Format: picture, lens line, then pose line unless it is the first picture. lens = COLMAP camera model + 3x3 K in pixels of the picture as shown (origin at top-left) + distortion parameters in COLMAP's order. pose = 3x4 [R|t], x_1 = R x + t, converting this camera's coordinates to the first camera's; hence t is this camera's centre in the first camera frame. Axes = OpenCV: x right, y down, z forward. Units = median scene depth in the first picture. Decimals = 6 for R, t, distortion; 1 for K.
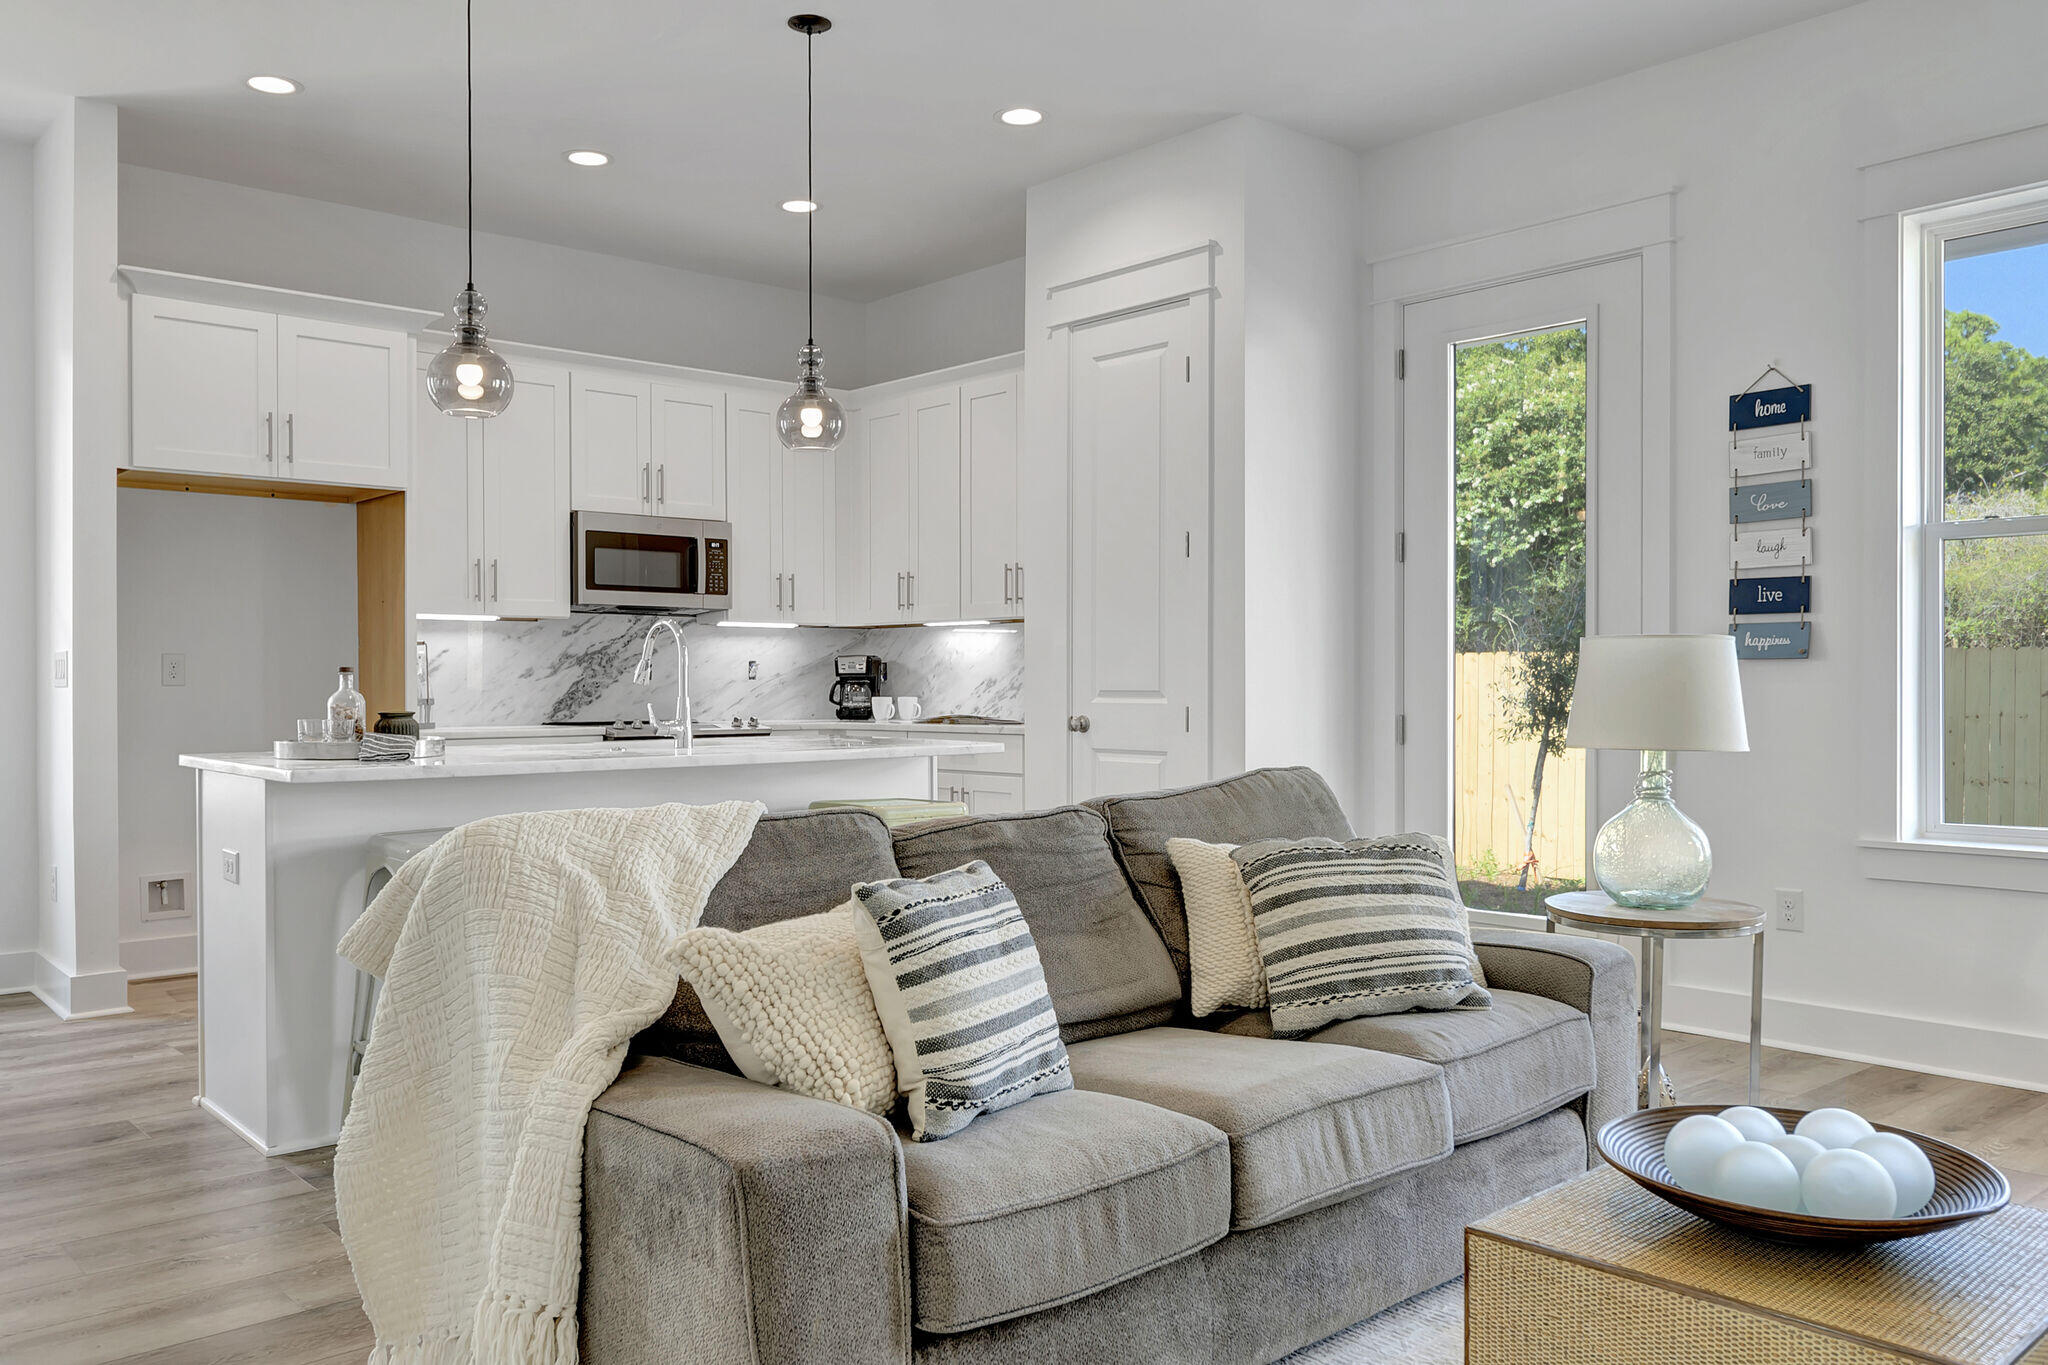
lens RADIAL K [[1583.1, 0, 1026.7], [0, 1583.1, 690.1], [0, 0, 1]] dist [-0.002906, 0.006259]
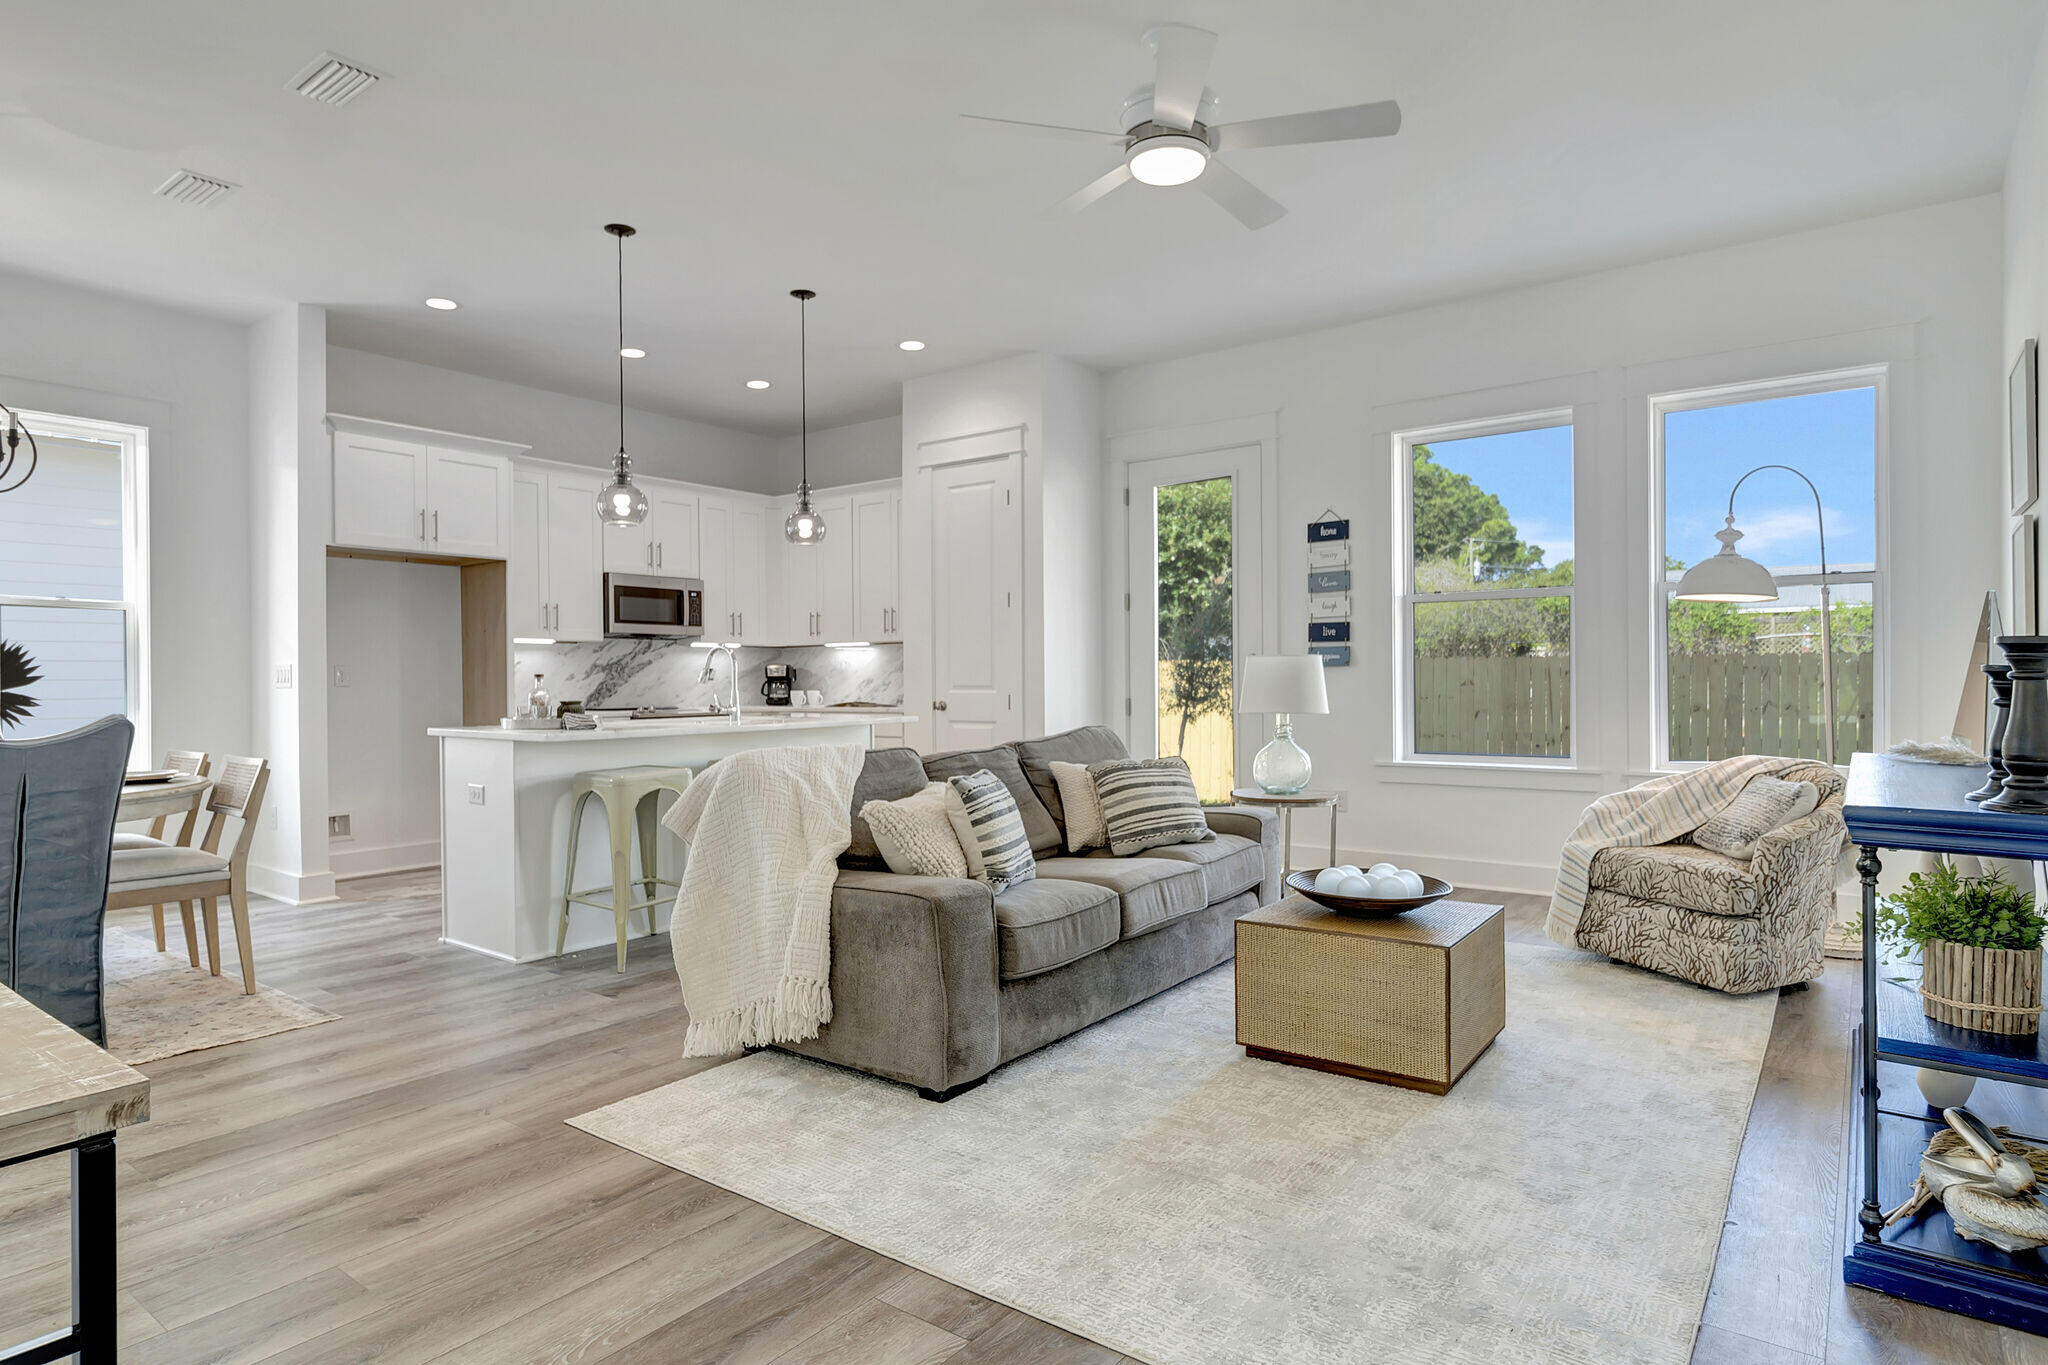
lens RADIAL K [[1106.1, 0, 1027.1], [0, 1106.1, 683.7], [0, 0, 1]] dist [0.000946, 0.000208]
pose [[0.980548, -0.006384, 0.196175, -0.120544], [0.006822, 0.999976, -0.001553, 0.000702], [-0.196161, 0.002861, 0.980568, -0.184774]]
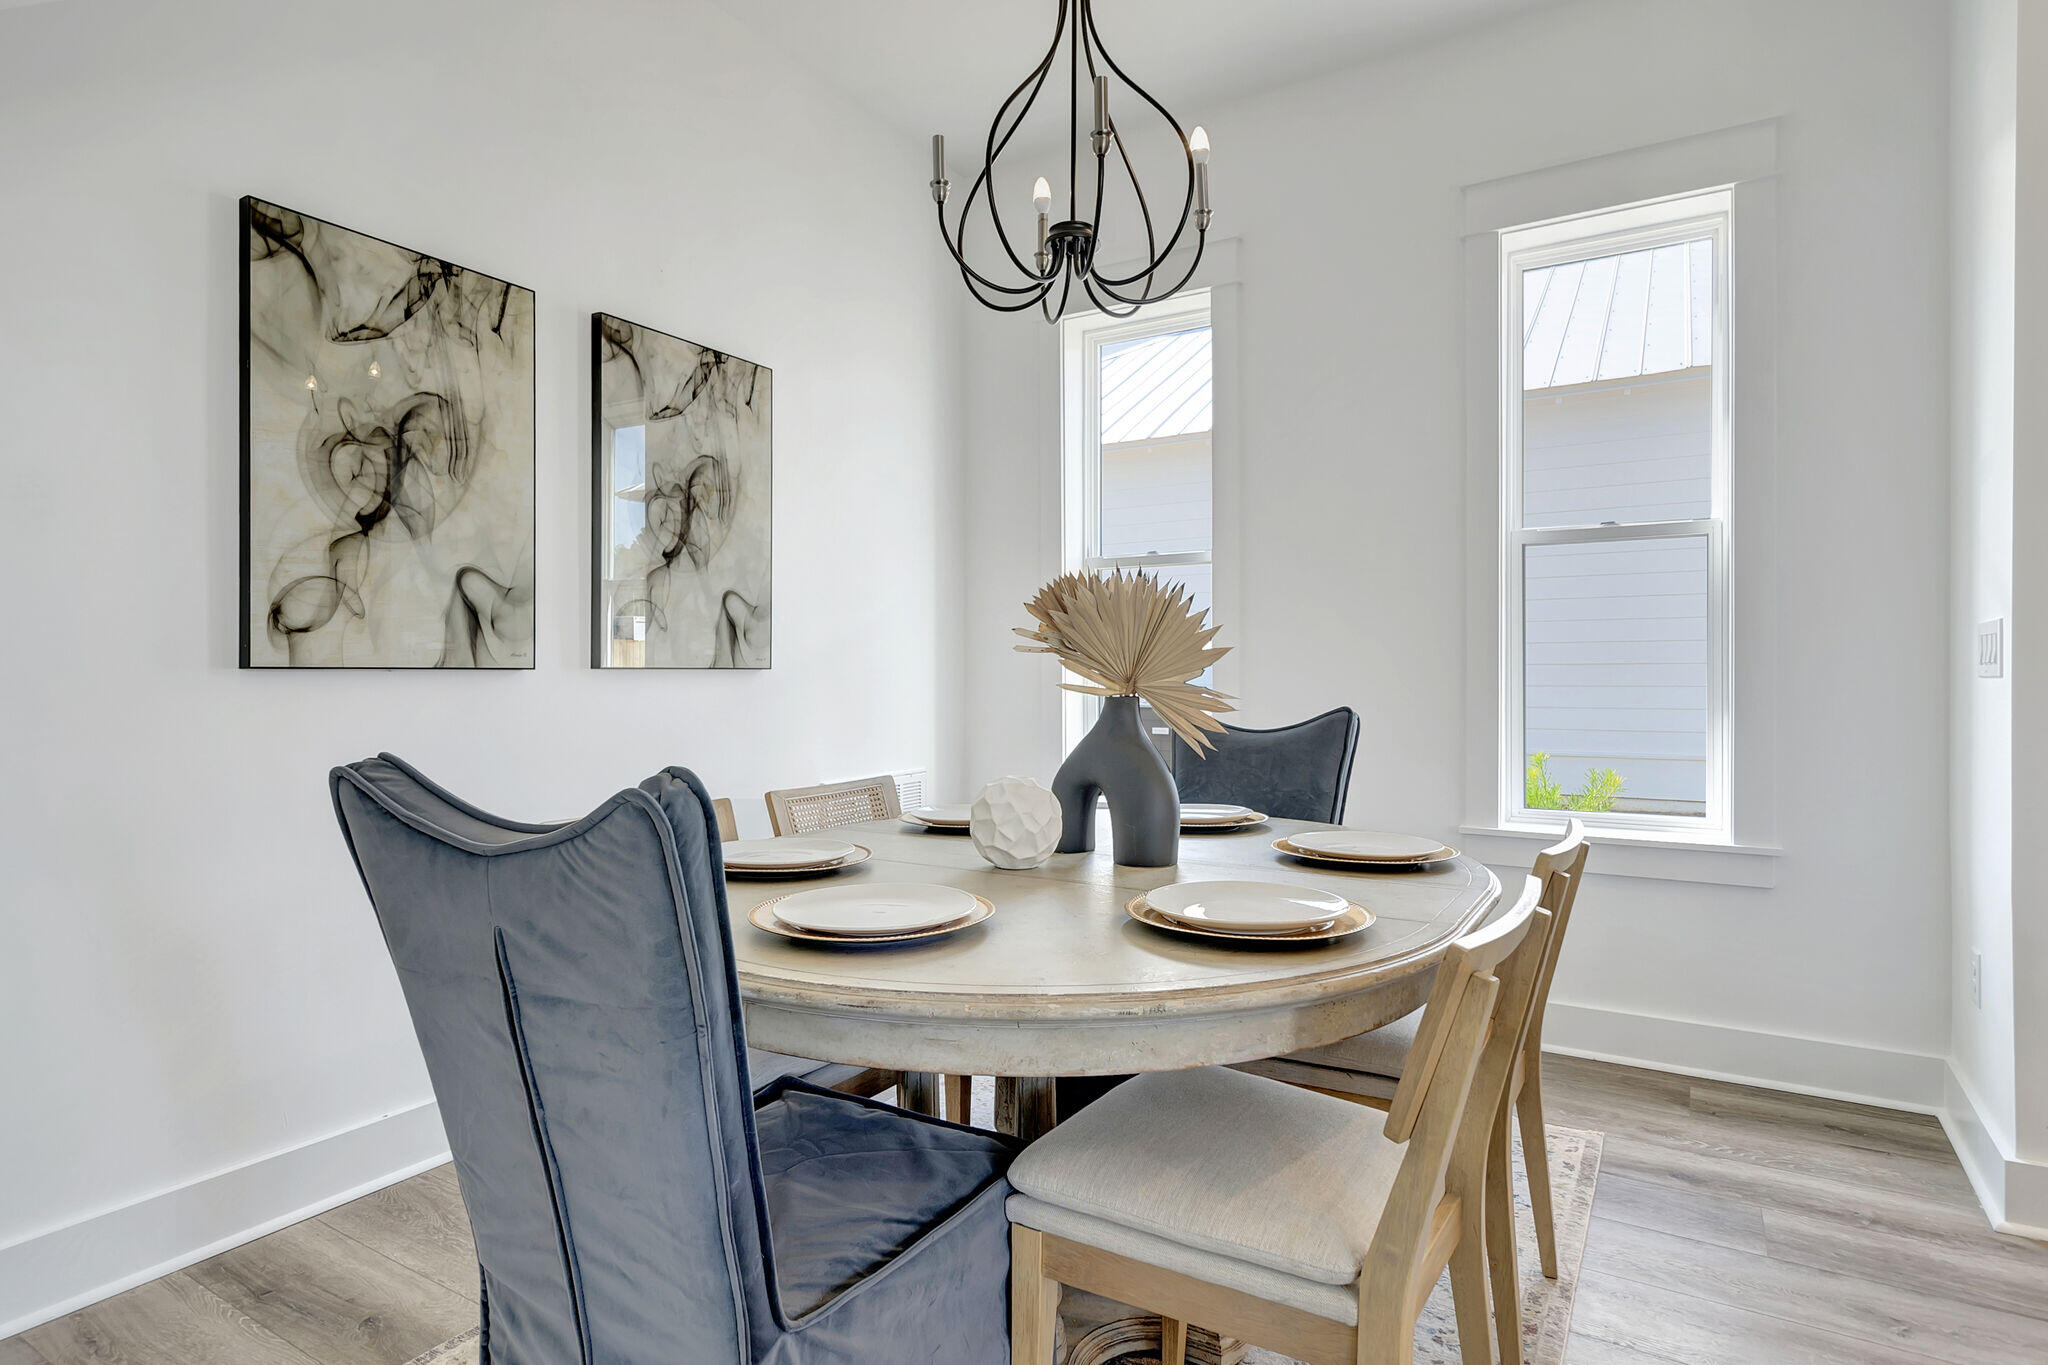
lens RADIAL K [[1070.2, 0, 1030.8], [0, 1070.2, 675.2], [0, 0, 1]] dist [-0.000435, -0.000759]
pose [[0.285609, 0.003608, -0.958339, -0.317105], [-0.004167, 0.999988, 0.002523, -0.002248], [0.958337, 0.003273, 0.285621, 0.522184]]
